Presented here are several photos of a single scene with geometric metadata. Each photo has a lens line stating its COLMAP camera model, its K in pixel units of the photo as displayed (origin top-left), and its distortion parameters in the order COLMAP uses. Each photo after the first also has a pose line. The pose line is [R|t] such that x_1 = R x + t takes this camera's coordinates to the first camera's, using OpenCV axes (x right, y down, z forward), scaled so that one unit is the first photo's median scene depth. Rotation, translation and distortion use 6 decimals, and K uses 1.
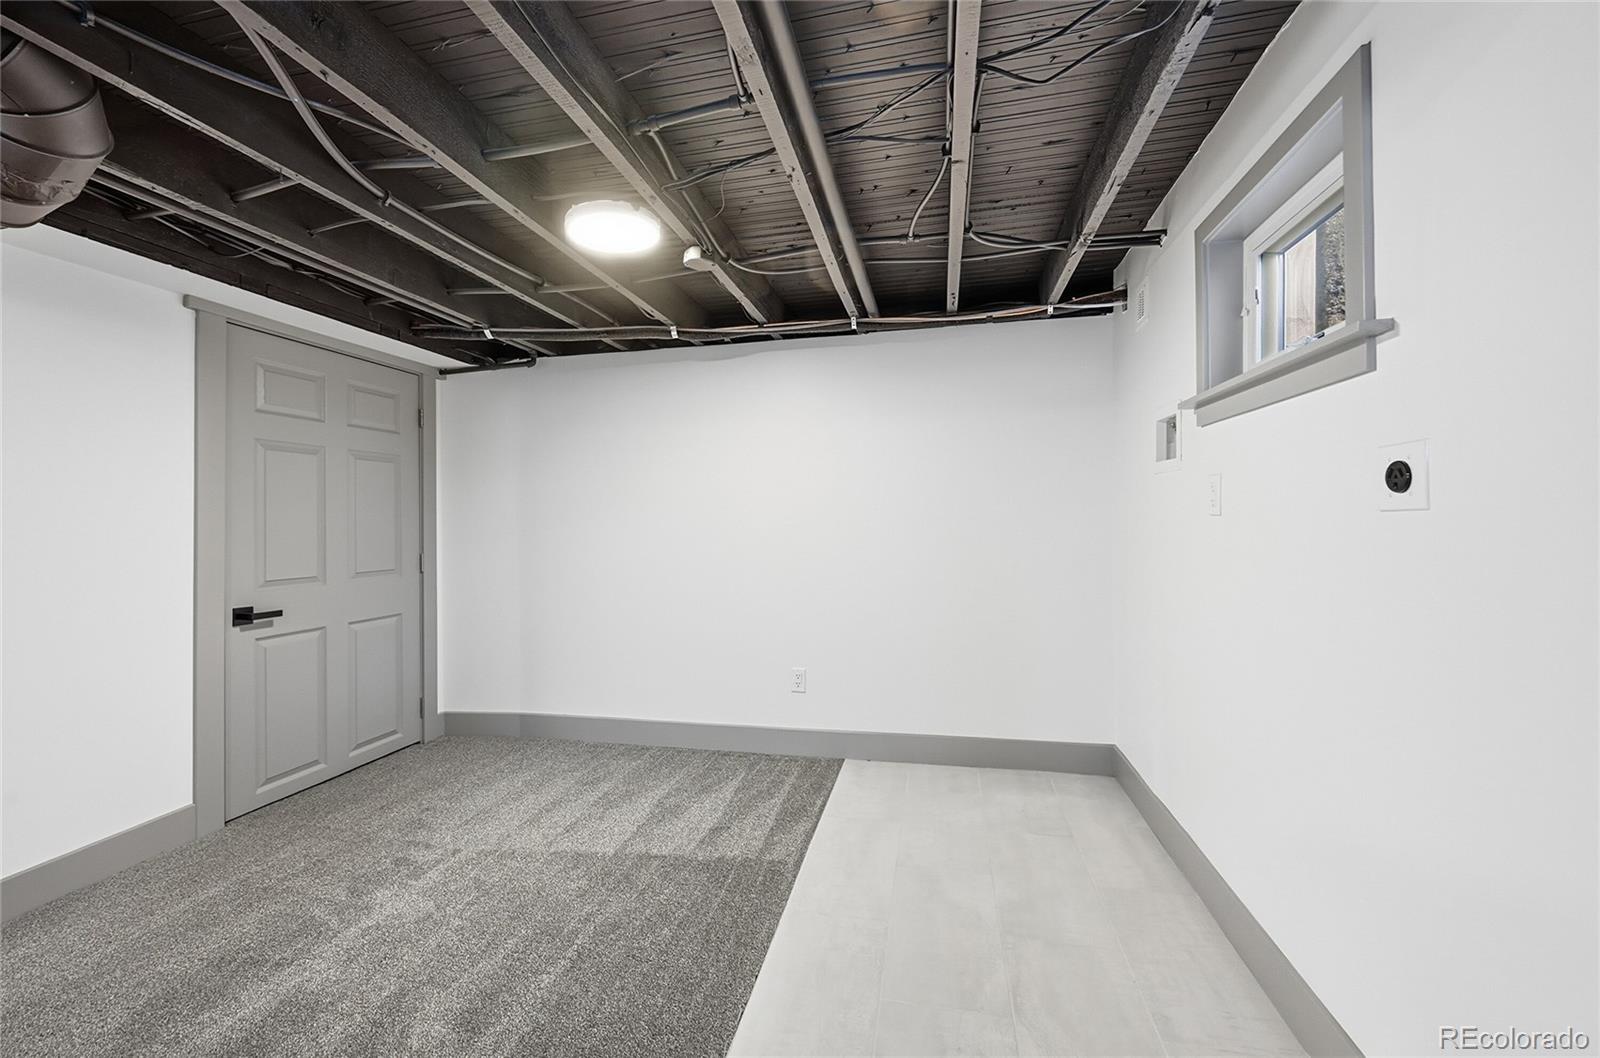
lens RADIAL K [[639.1, 0, 796.2], [0, 639.1, 515.8], [0, 0, 1]] dist [-0.000630, 0.000704]
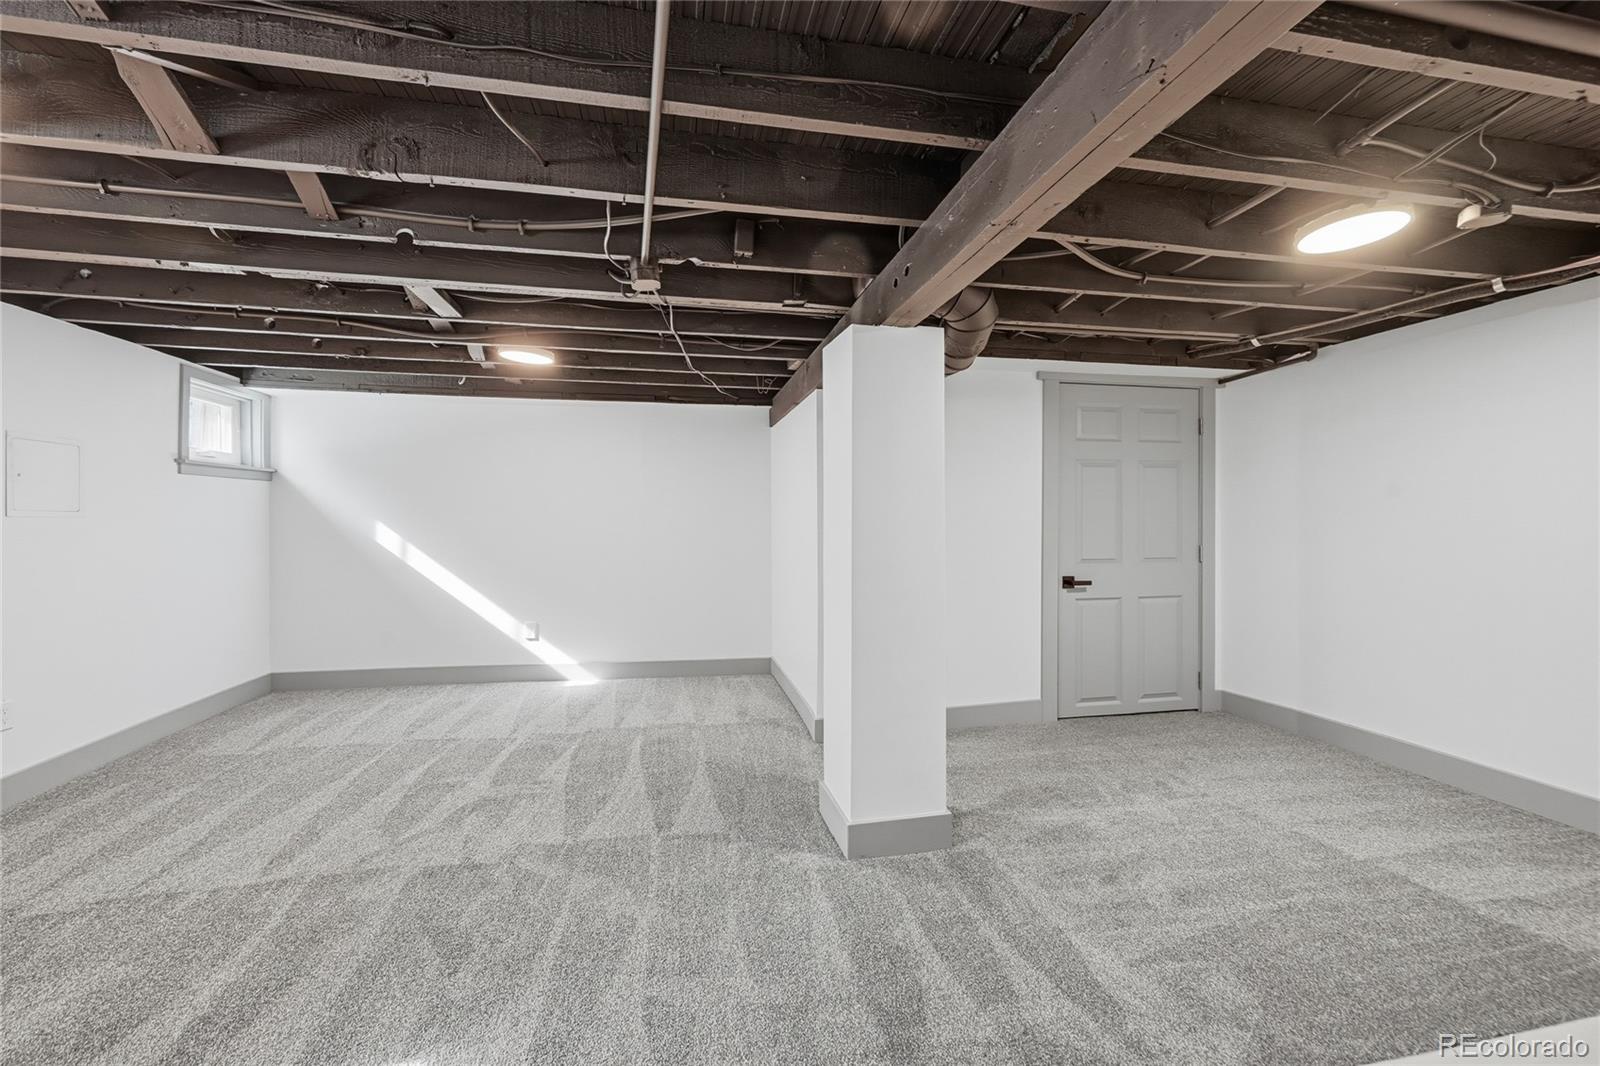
lens RADIAL K [[634.6, 0, 800.0], [0, 634.6, 533.0], [0, 0, 1]] dist [-0.000853, -0.000091]
pose [[0.408452, 0.028599, -0.912332, 0.216433], [0.007205, 0.999377, 0.034554, -0.010078], [0.912751, -0.020687, 0.407992, -0.157791]]
